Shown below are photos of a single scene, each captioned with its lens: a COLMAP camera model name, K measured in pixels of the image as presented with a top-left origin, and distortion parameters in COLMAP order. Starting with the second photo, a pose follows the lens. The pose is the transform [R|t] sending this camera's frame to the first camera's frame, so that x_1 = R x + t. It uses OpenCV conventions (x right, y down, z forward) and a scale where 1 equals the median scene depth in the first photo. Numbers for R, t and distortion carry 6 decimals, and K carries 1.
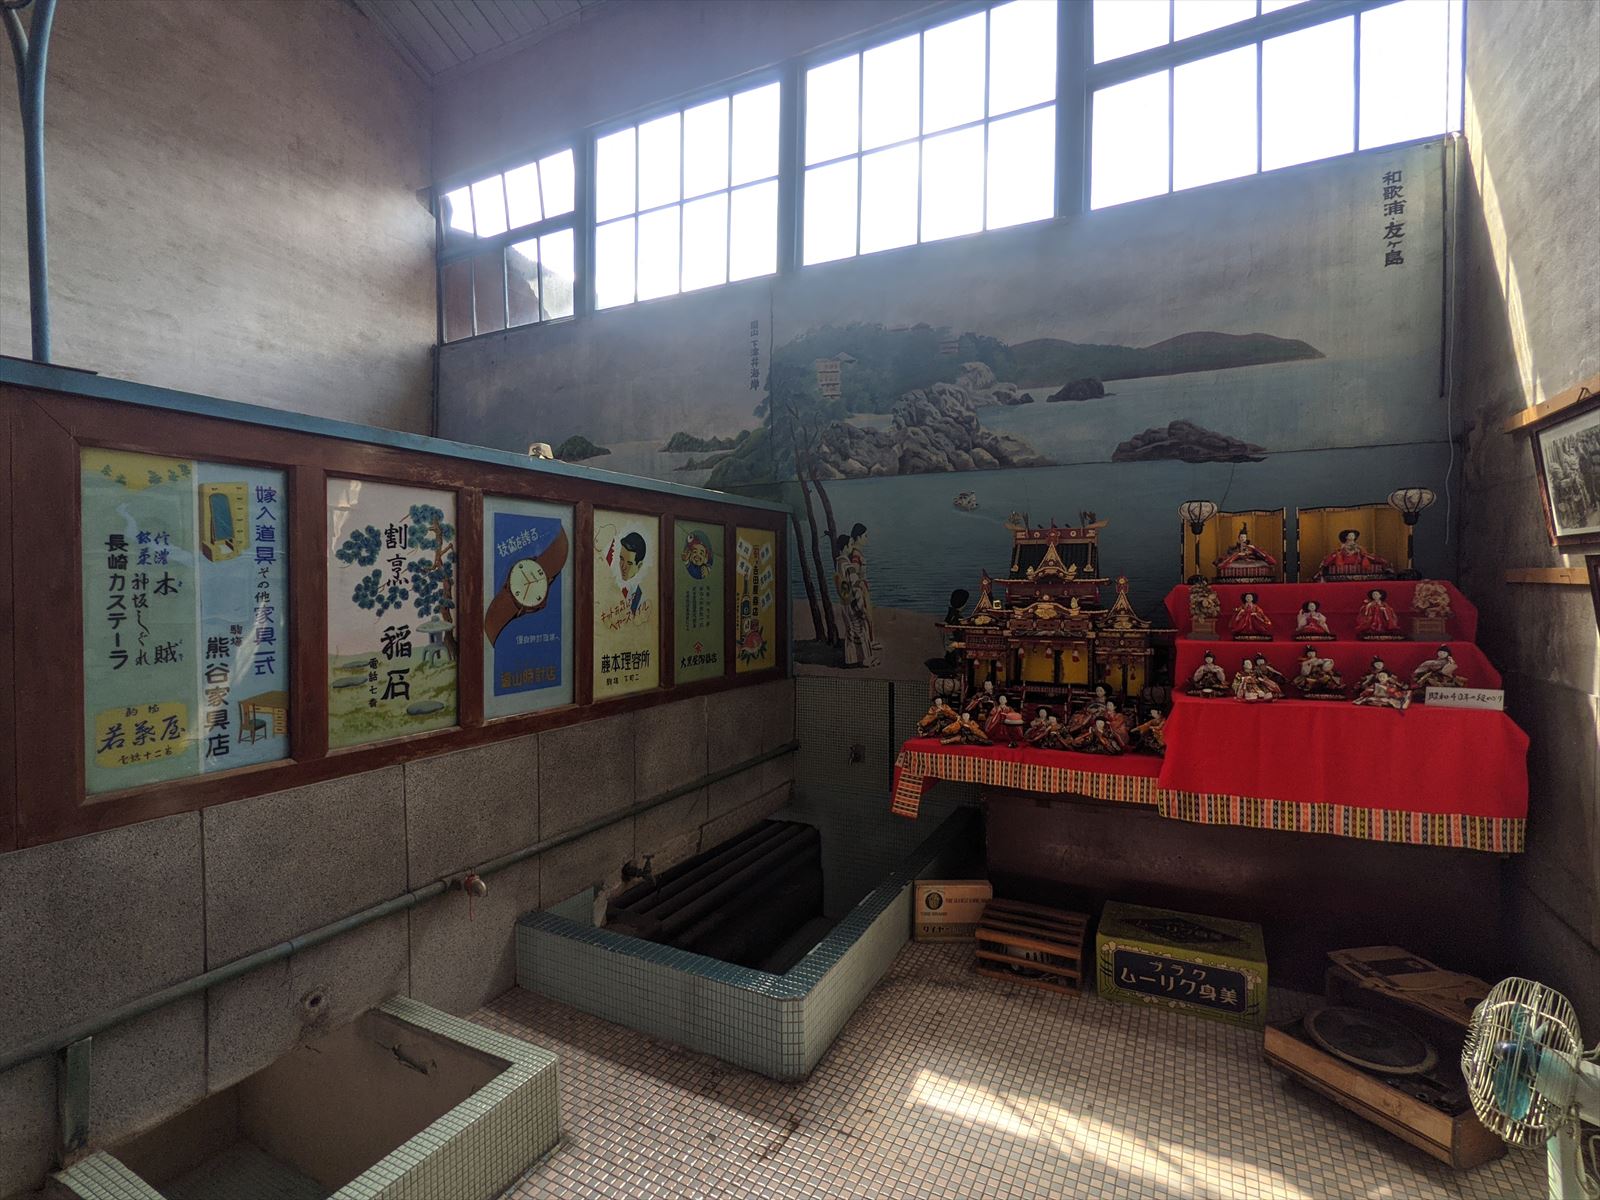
lens RADIAL K [[773.1, 0, 800.0], [0, 773.1, 600.0], [0, 0, 1]] dist [-0.002174, 0.001192]
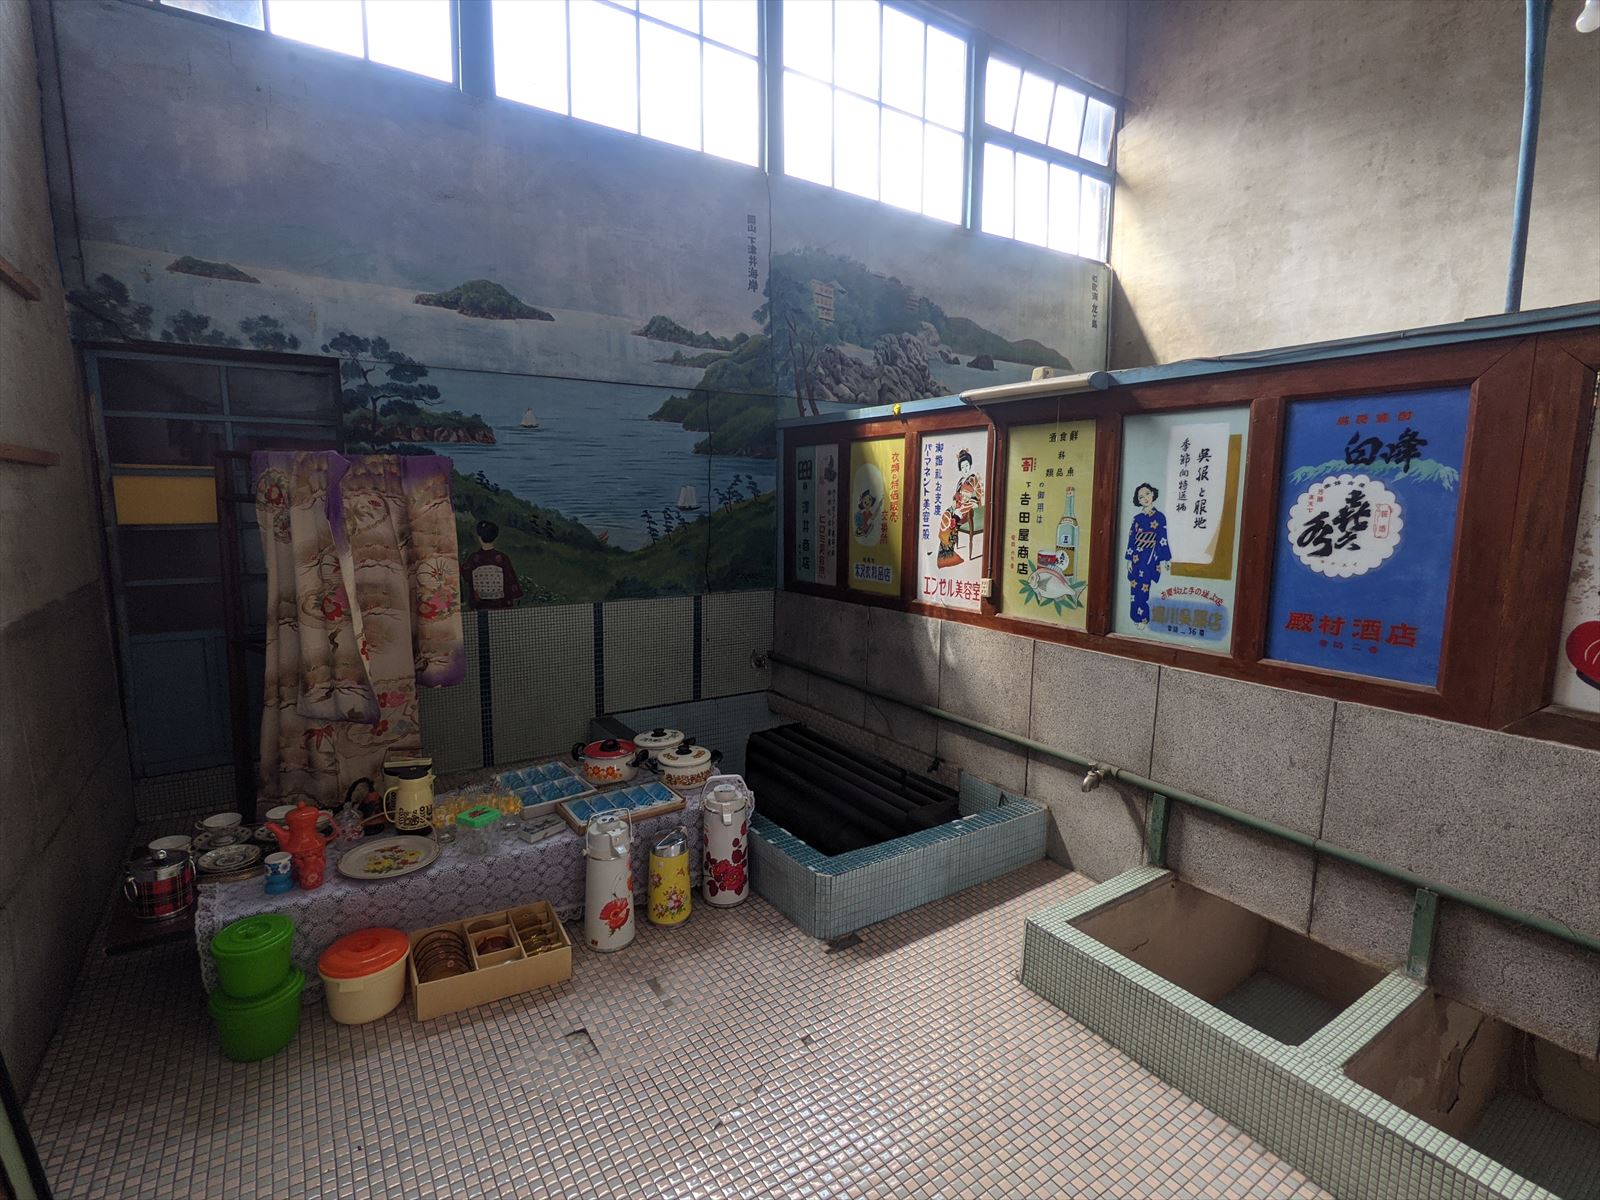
lens RADIAL K [[794.9, 0, 800.0], [0, 794.9, 600.0], [0, 0, 1]] dist [-0.001705, 0.000209]
pose [[0.475104, -0.111845, 0.872792, -1.596908], [0.016713, 0.992857, 0.118133, -0.022111], [-0.879771, -0.041538, 0.473580, 0.830467]]
